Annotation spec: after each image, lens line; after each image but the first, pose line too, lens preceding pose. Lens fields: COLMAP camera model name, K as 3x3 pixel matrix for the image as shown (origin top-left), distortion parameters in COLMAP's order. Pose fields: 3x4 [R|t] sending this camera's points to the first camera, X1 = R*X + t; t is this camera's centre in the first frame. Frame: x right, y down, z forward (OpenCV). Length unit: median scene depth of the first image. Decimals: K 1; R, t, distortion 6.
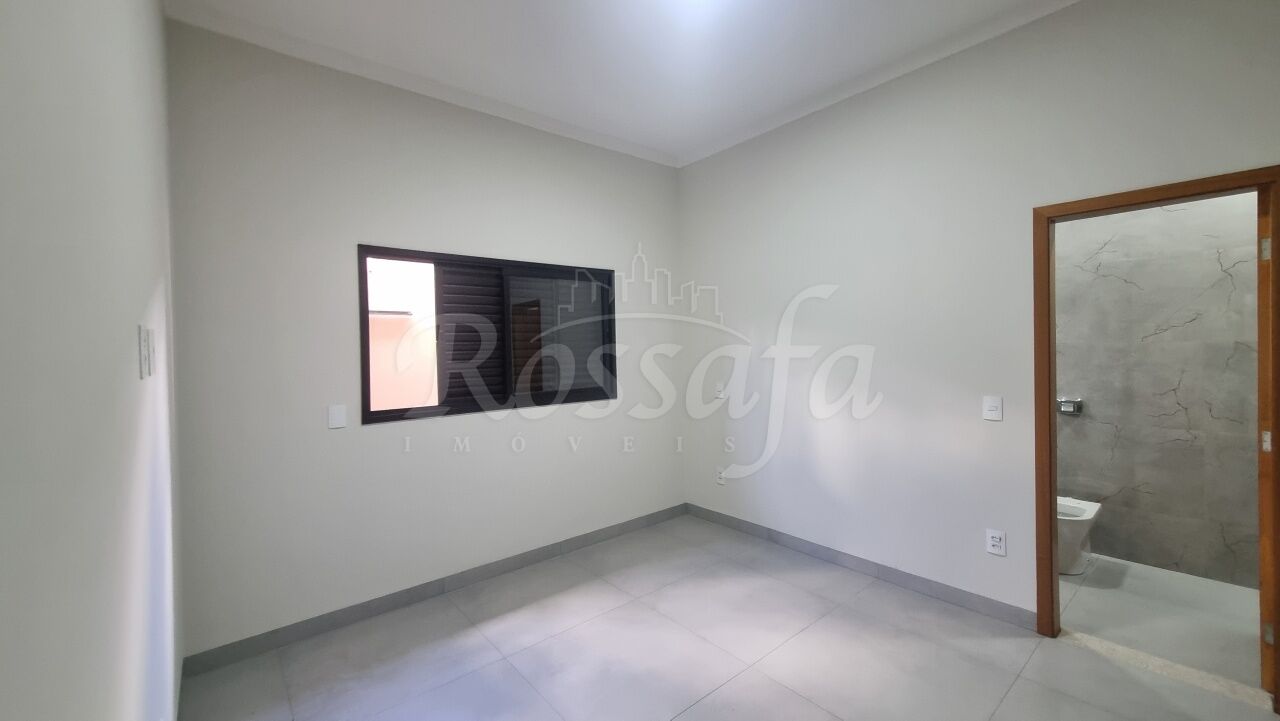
lens RADIAL K [[502.7, 0, 639.6], [0, 502.7, 351.0], [0, 0, 1]] dist [0.011229, -0.001952]
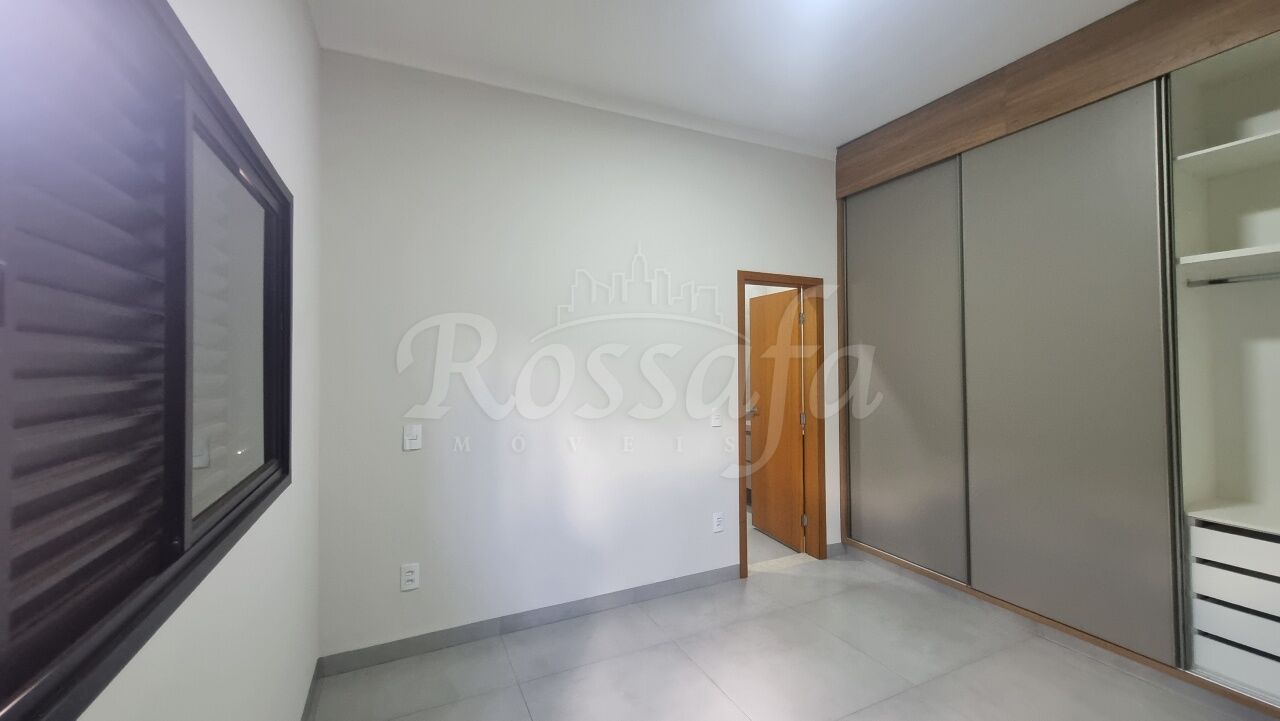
lens RADIAL K [[502.7, 0, 640.3], [0, 502.7, 353.5], [0, 0, 1]] dist [0.011229, -0.001952]
pose [[0.250104, 0.043418, 0.967245, -0.590763], [0.015108, 0.998697, -0.048737, 0.012337], [-0.968101, 0.026803, 0.249122, 0.866281]]
